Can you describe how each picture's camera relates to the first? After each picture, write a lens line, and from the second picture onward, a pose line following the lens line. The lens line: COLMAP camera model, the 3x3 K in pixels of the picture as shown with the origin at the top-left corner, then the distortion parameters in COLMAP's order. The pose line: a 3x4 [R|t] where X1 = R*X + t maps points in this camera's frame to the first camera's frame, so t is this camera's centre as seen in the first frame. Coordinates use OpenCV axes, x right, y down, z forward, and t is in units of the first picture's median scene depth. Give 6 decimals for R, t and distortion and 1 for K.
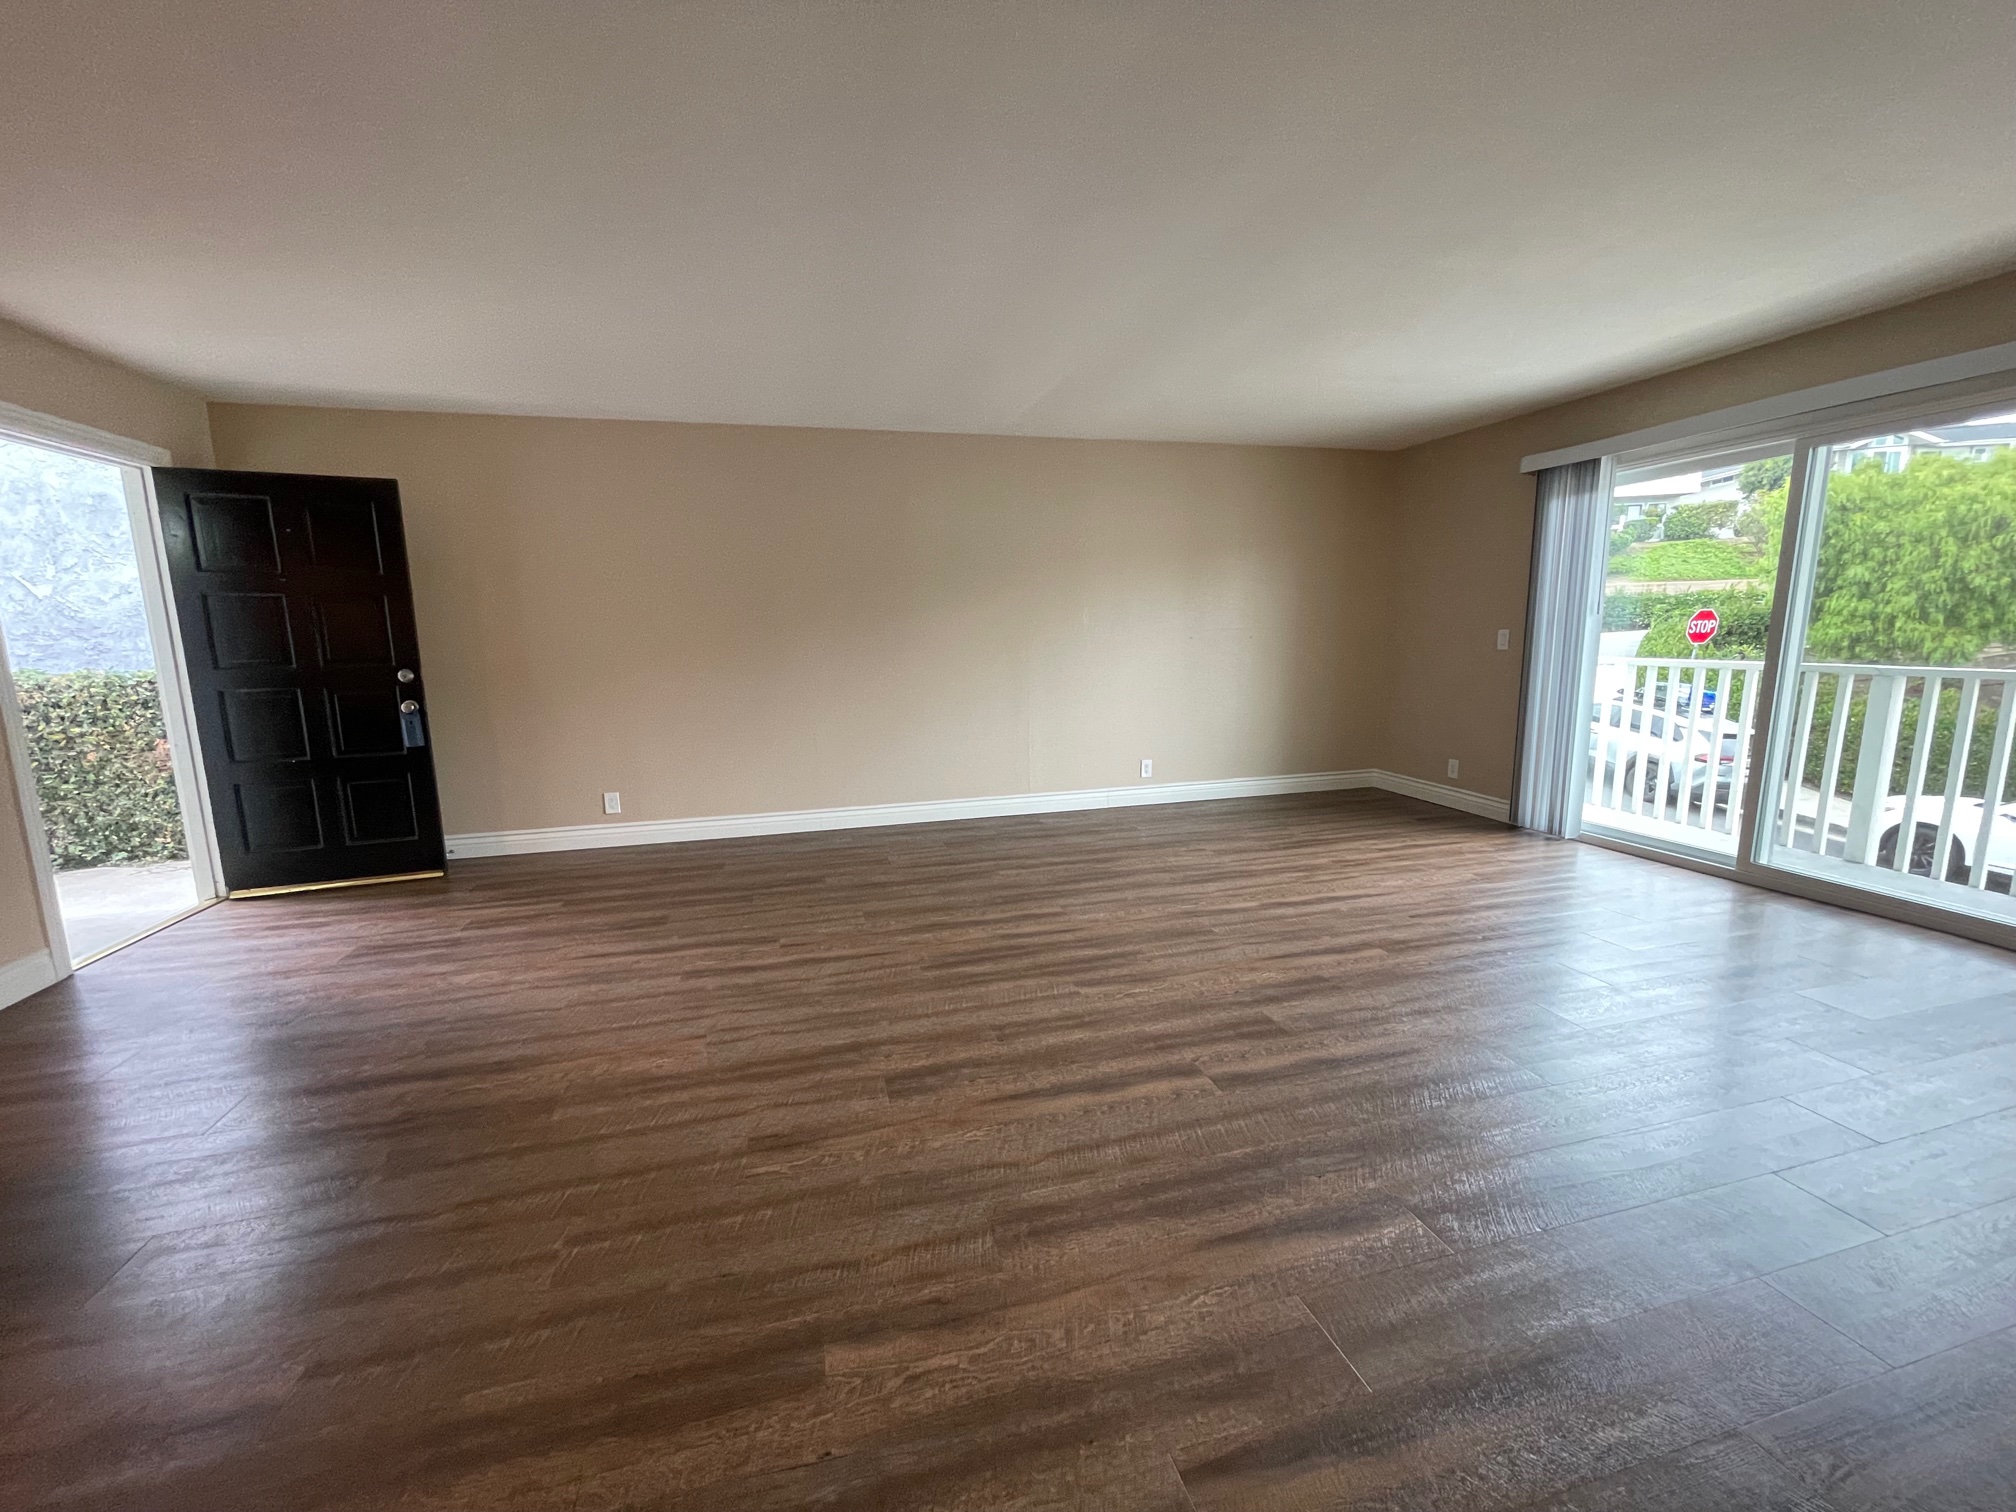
lens RADIAL K [[811.1, 0, 1001.5], [0, 811.1, 761.2], [0, 0, 1]] dist [-0.001193, 0.001093]
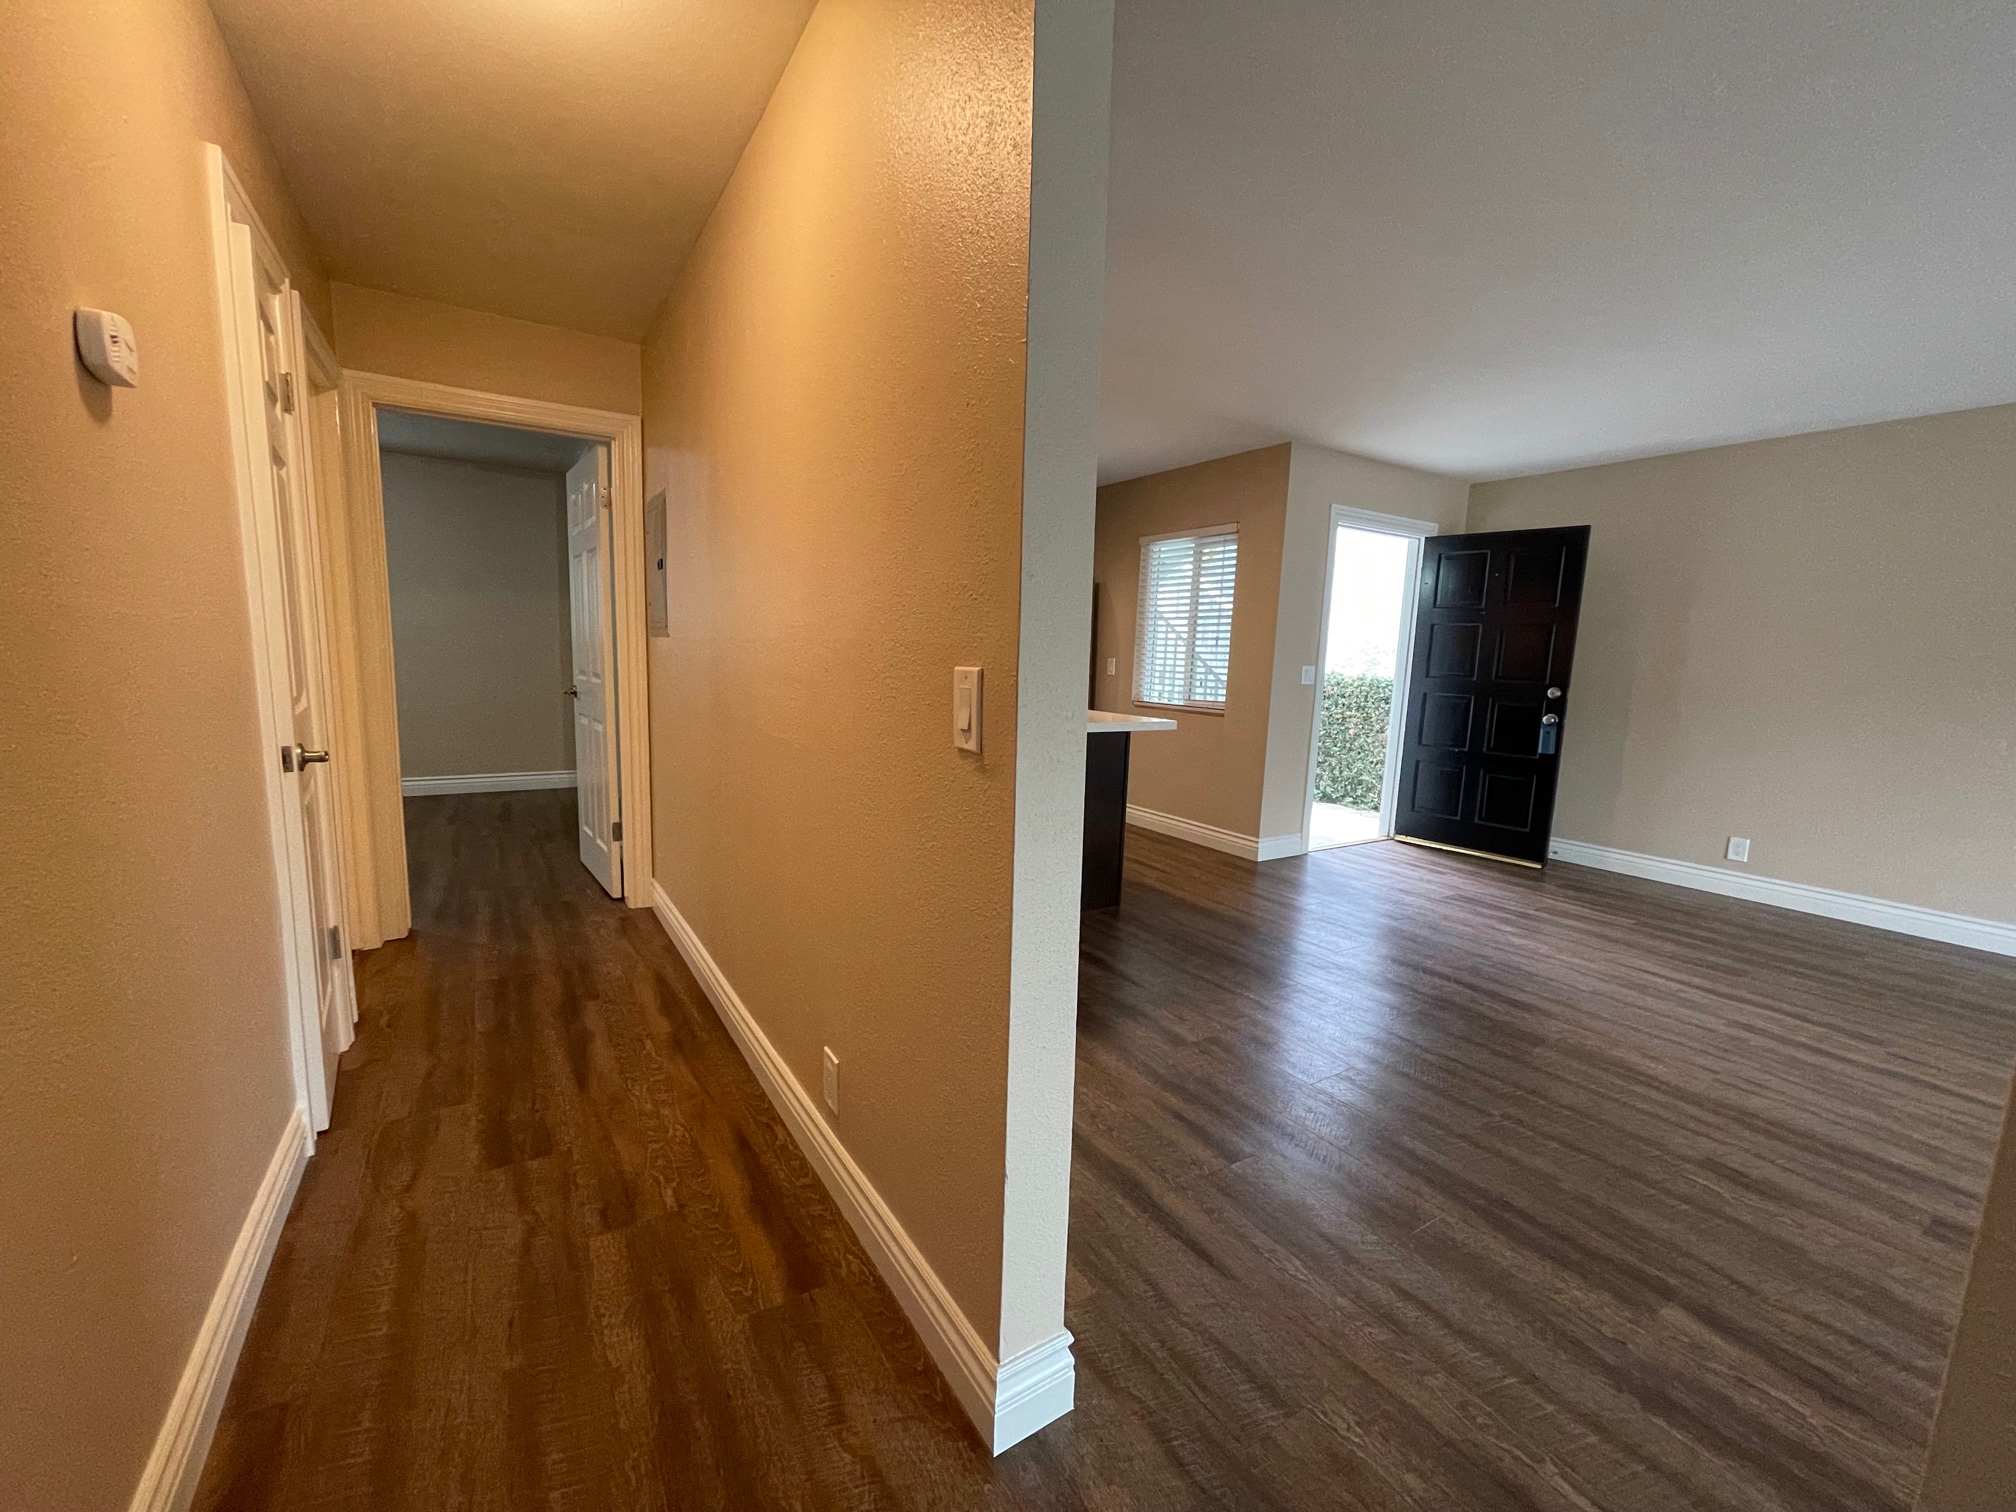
lens RADIAL K [[811.1, 0, 992.4], [0, 811.1, 761.0], [0, 0, 1]] dist [-0.001193, 0.001093]
pose [[0.286784, 0.156915, -0.945057, 0.166526], [-0.192168, 0.975866, 0.103715, 0.026893], [0.938524, 0.151866, 0.310016, -0.117811]]
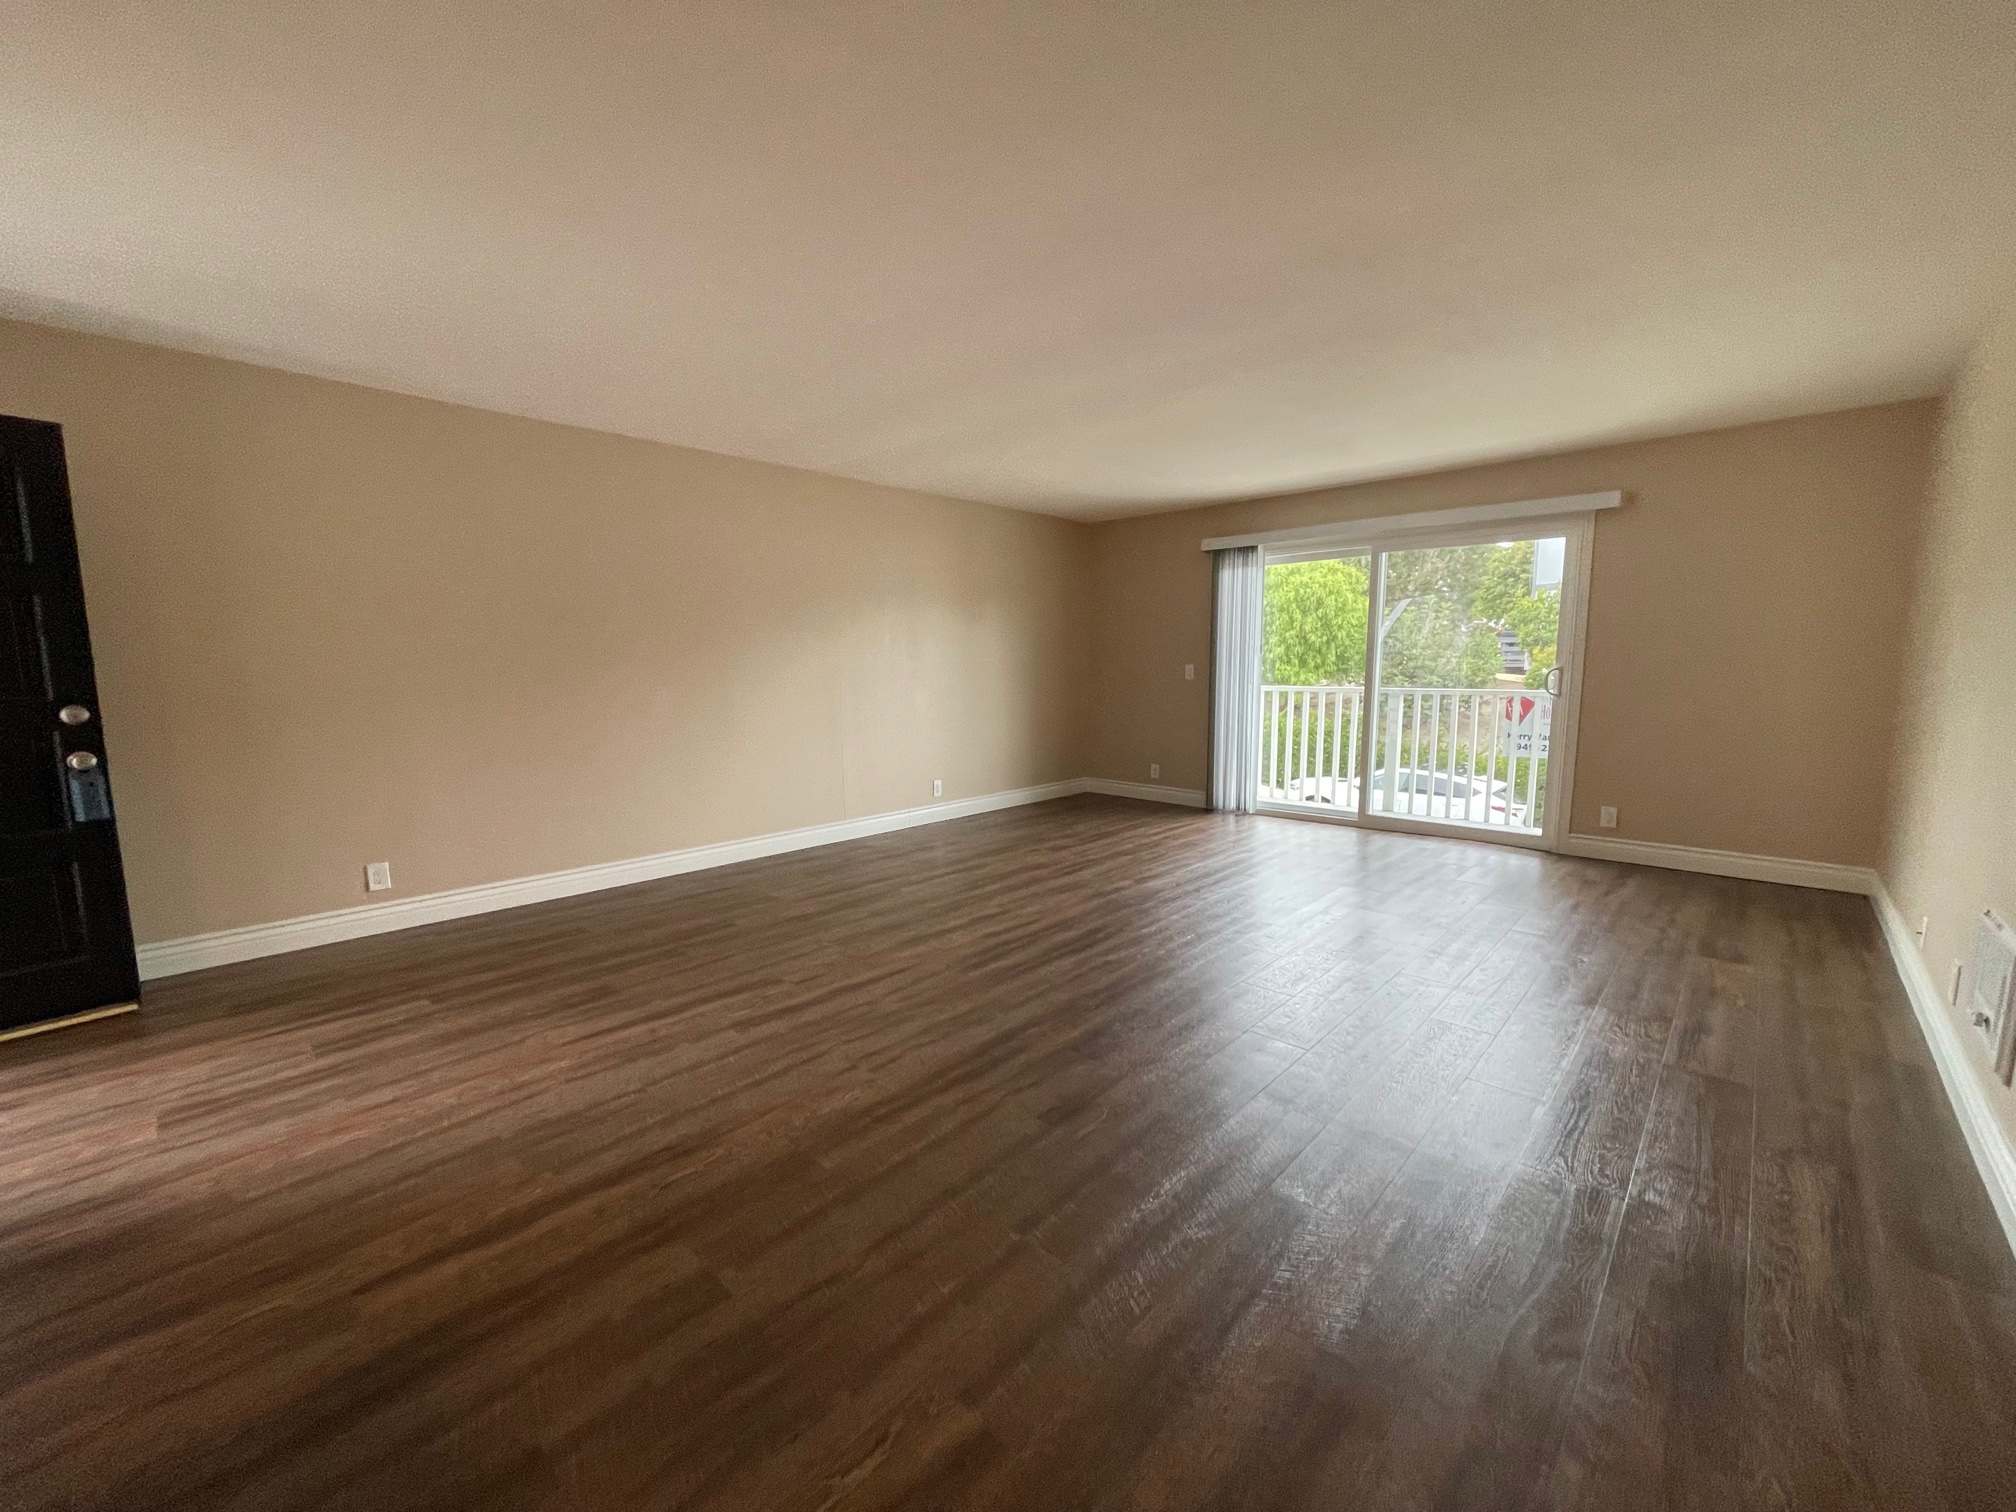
lens RADIAL K [[811.1, 0, 995.5], [0, 811.1, 759.8], [0, 0, 1]] dist [-0.001193, 0.001093]
pose [[0.852334, -0.052245, 0.520381, -0.477903], [0.077451, 0.996636, -0.026797, 0.008982], [-0.517231, 0.063144, 0.853514, 0.044114]]
